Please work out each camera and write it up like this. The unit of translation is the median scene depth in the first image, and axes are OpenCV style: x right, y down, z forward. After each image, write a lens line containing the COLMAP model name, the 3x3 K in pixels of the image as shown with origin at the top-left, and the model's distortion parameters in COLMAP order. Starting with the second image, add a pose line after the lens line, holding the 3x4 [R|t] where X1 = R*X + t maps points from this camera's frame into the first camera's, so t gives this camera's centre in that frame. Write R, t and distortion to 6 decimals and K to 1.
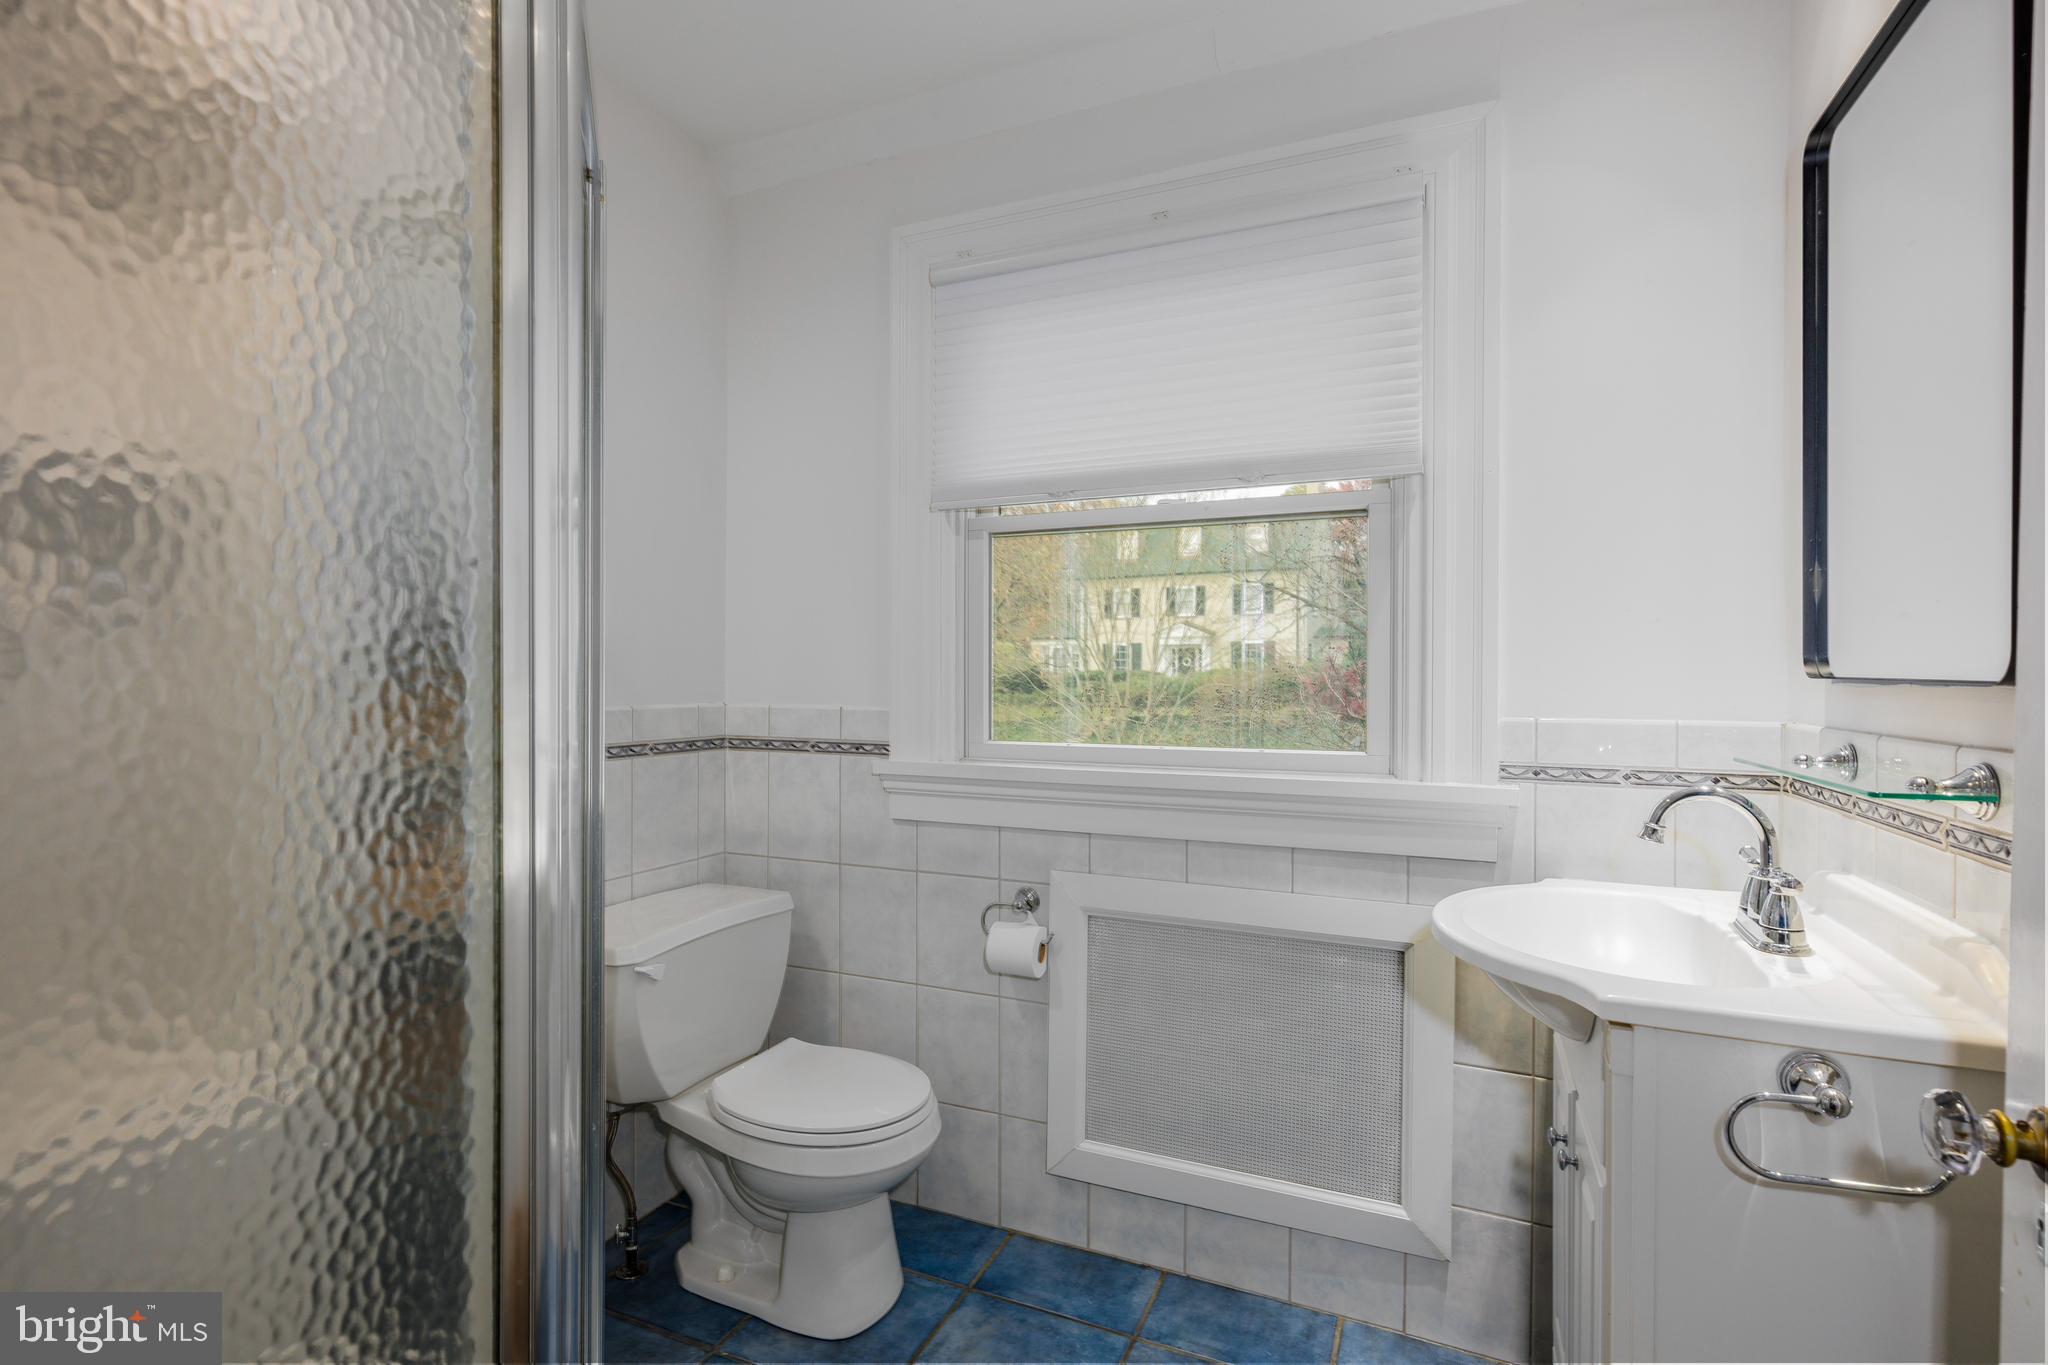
lens RADIAL K [[1000.5, 0, 1038.1], [0, 1000.5, 673.5], [0, 0, 1]] dist [0.000654, 0.000826]
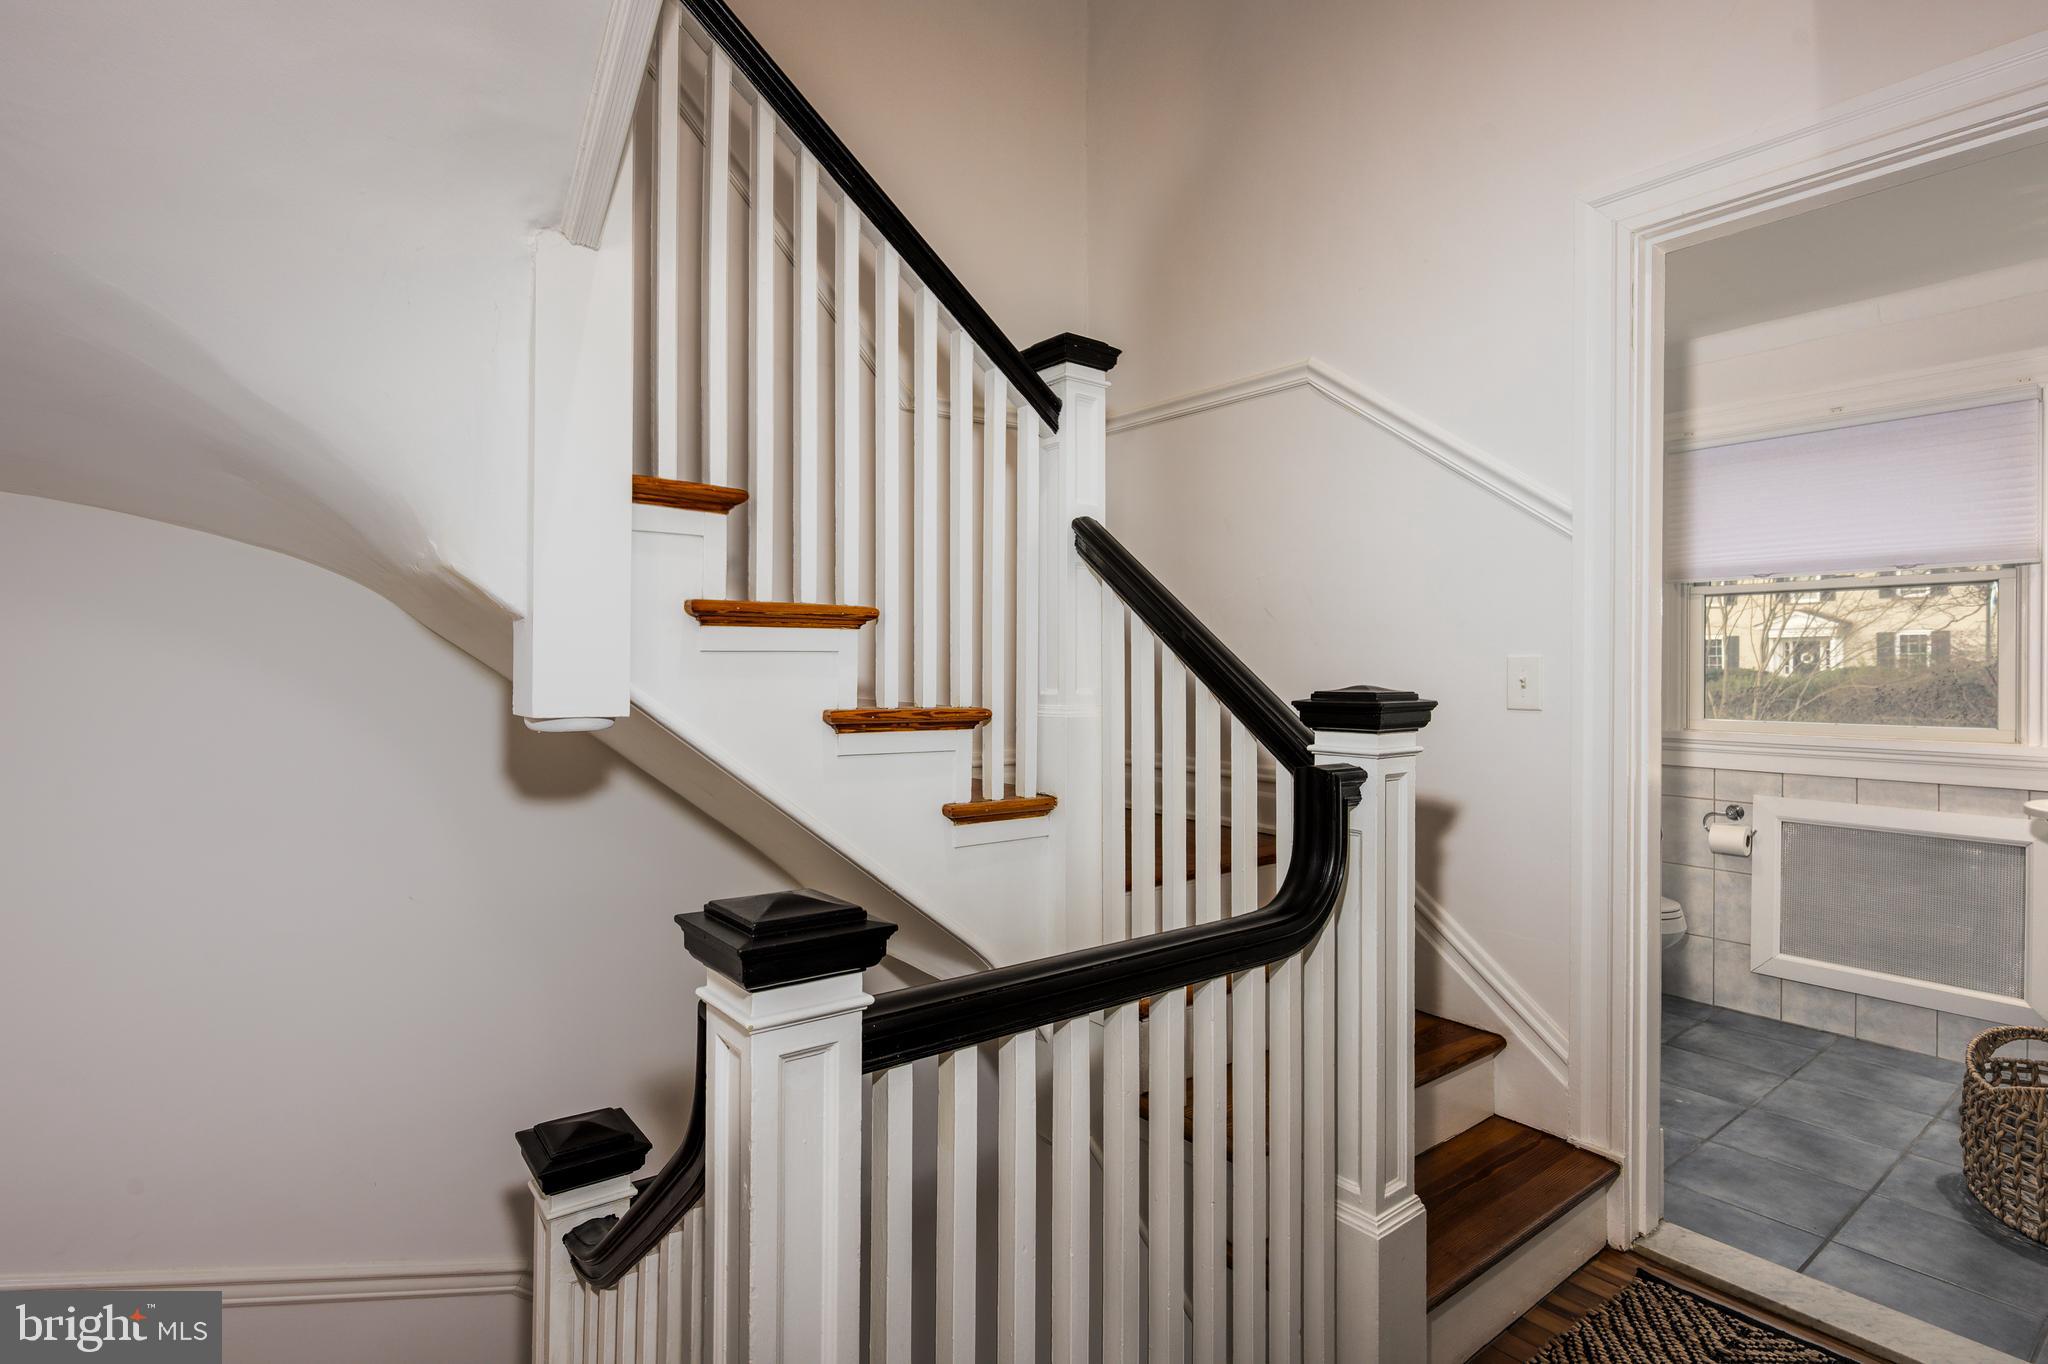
lens RADIAL K [[1000.5, 0, 1038.1], [0, 1000.5, 673.0], [0, 0, 1]] dist [0.000654, 0.000826]
pose [[0.874218, -0.000434, -0.485533, -0.226792], [0.000749, 1.000000, 0.000455, -0.010808], [0.485533, -0.000761, 0.874218, -1.089956]]
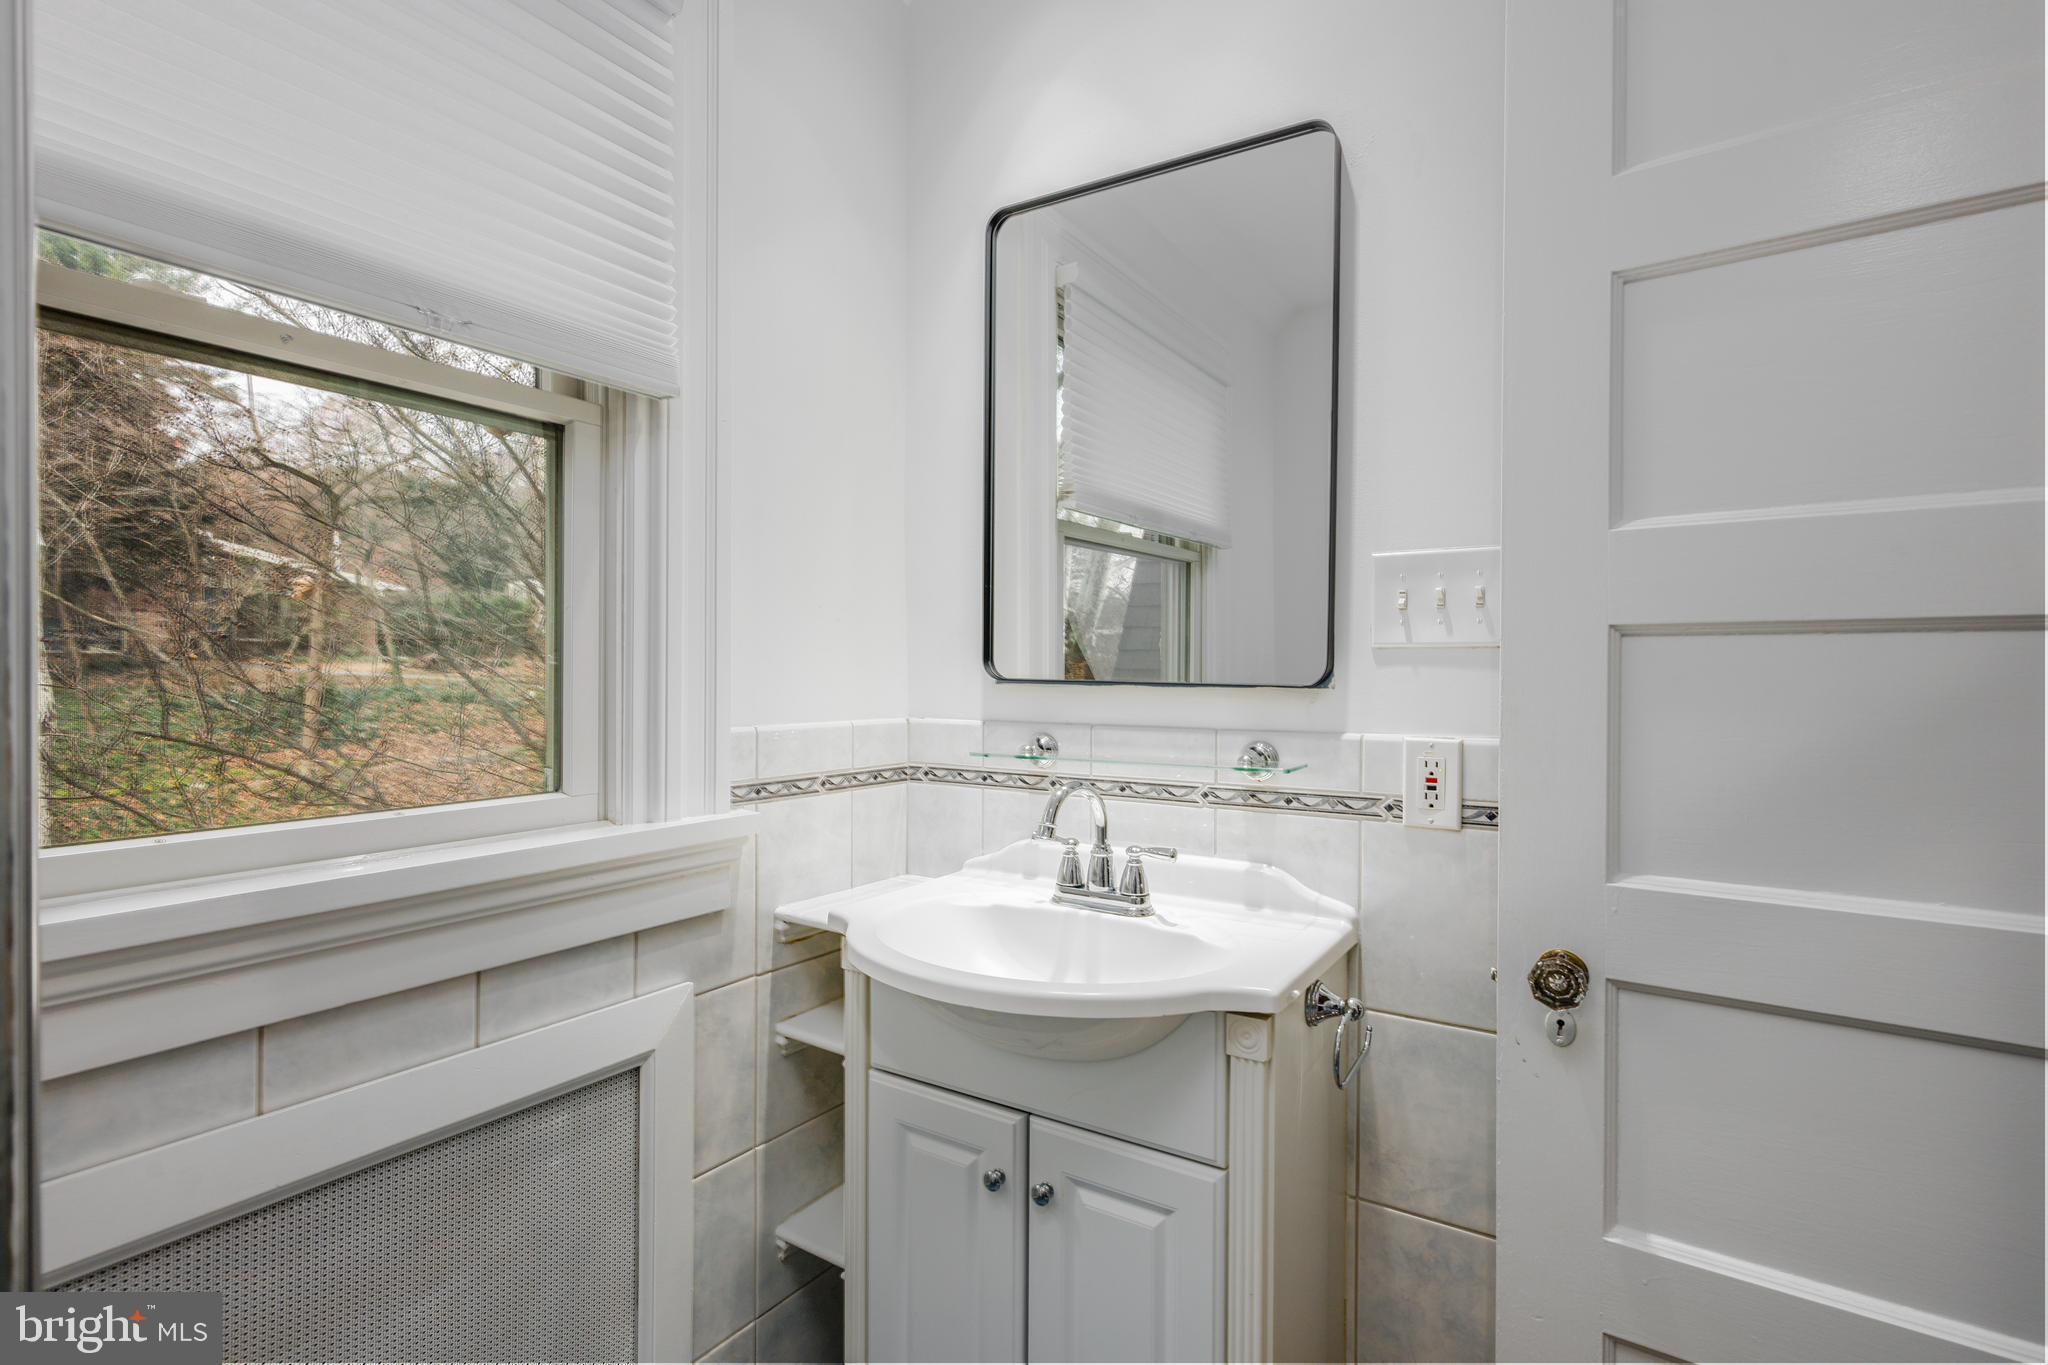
lens RADIAL K [[1000.5, 0, 1038.1], [0, 1000.5, 673.5], [0, 0, 1]] dist [0.000654, 0.000826]
pose [[0.168586, -0.003321, 0.985681, -0.252212], [-0.008216, 0.999955, 0.004774, -0.005302], [-0.985653, -0.008903, 0.168551, 0.533795]]
